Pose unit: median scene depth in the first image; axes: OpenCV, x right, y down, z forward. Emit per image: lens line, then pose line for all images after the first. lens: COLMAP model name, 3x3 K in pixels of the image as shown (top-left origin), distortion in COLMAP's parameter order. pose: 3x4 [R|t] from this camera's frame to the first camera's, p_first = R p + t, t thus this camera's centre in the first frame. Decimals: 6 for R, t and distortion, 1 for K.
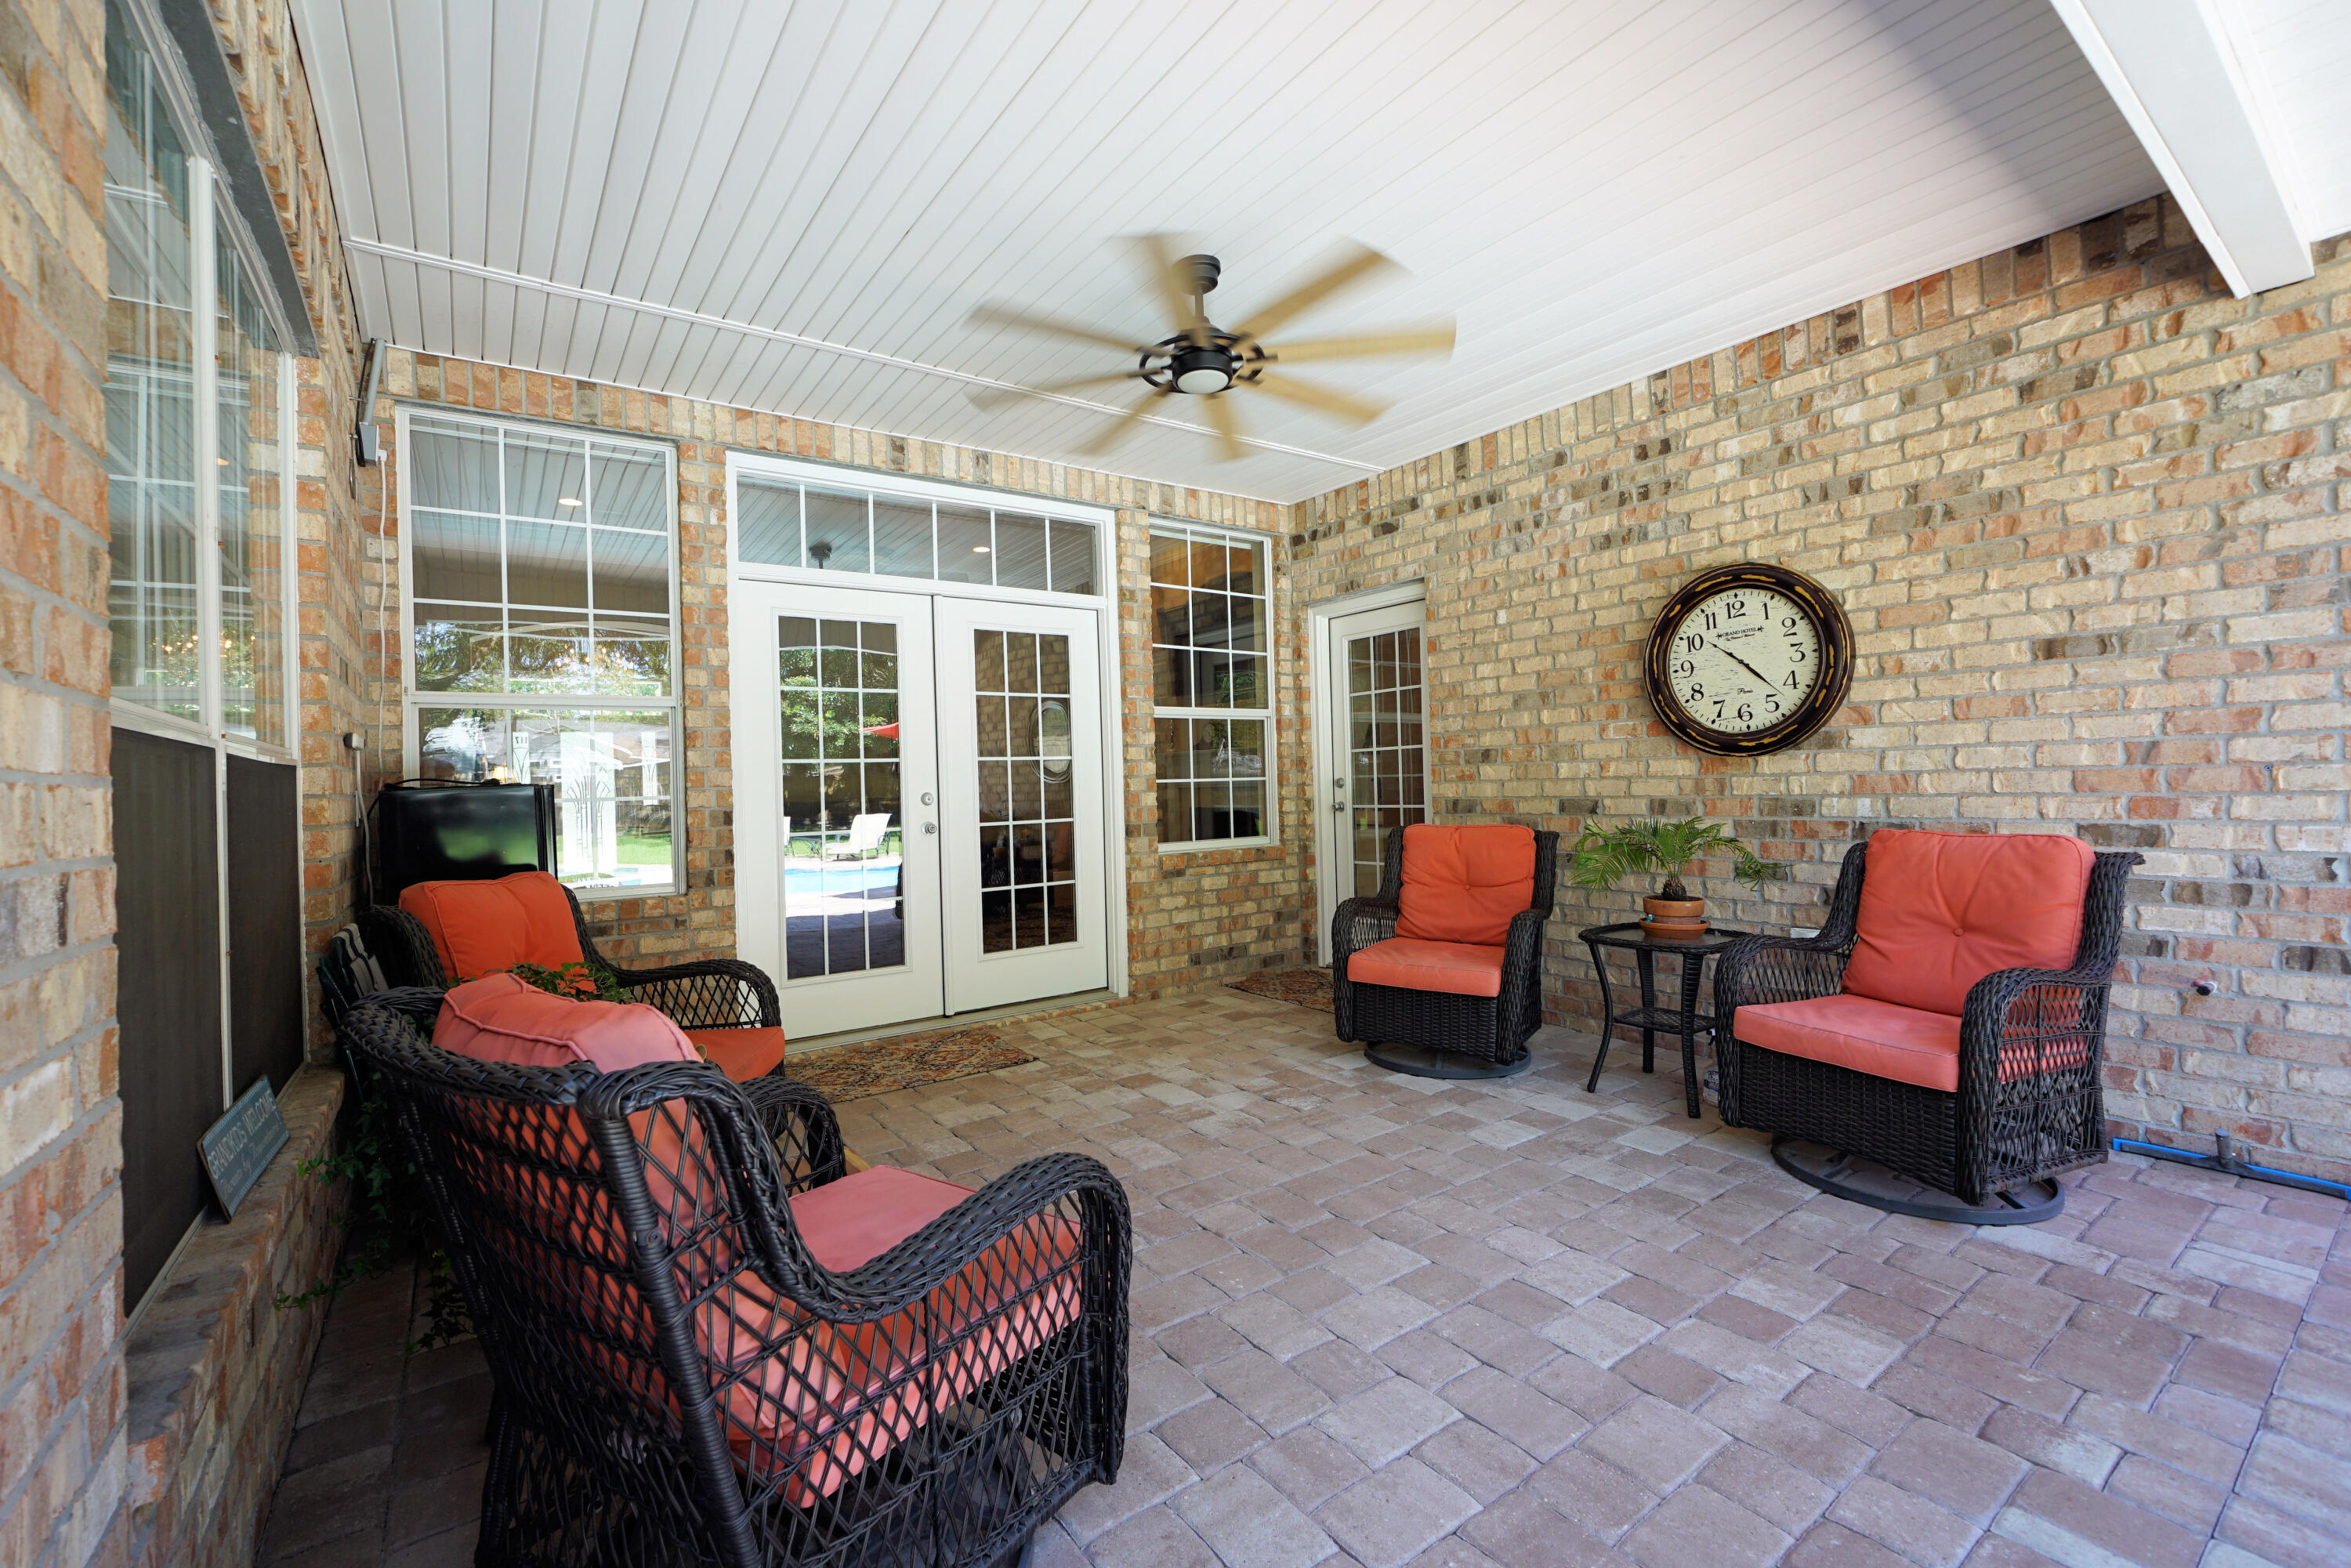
lens RADIAL K [[1006.4, 0, 1138.4], [0, 1006.4, 780.3], [0, 0, 1]] dist [-0.013034, 0.000466]
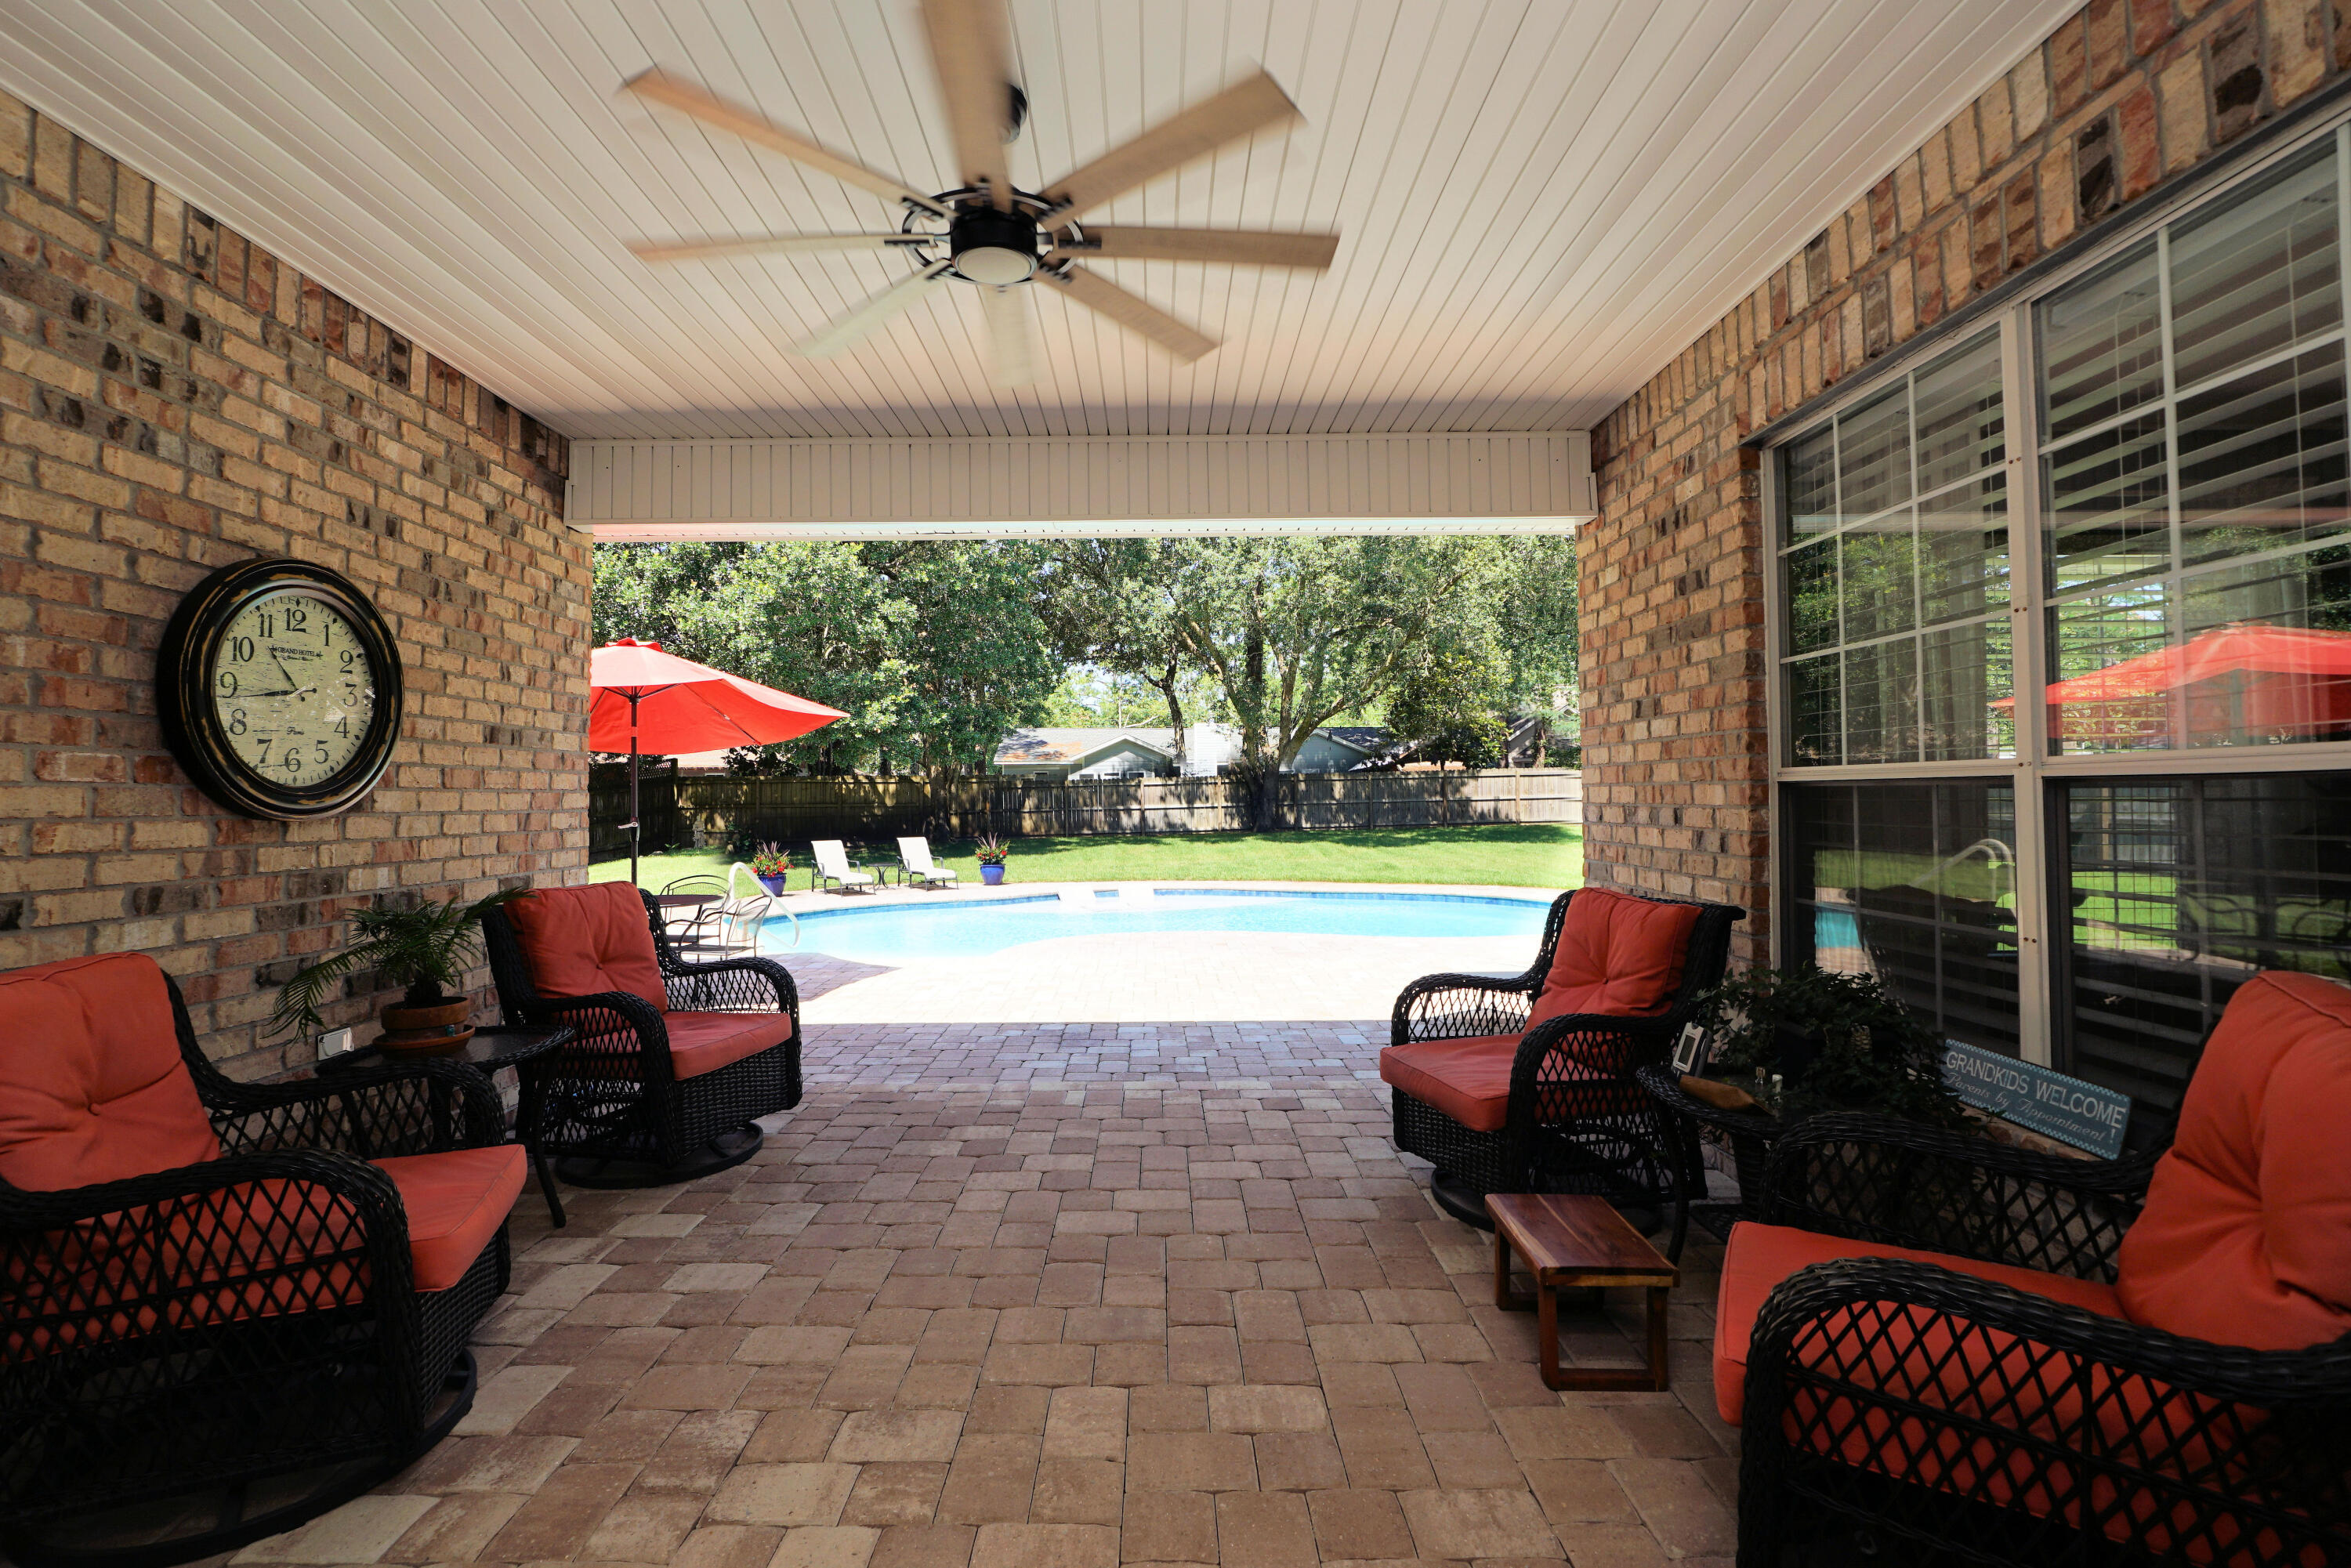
lens RADIAL K [[1006.4, 0, 1138.4], [0, 1006.4, 780.3], [0, 0, 1]] dist [-0.013034, 0.000466]
pose [[-0.826416, 0.051131, 0.560733, -0.344814], [0.034993, 0.998607, -0.039486, -0.001583], [-0.561971, -0.013010, -0.827054, 1.326982]]
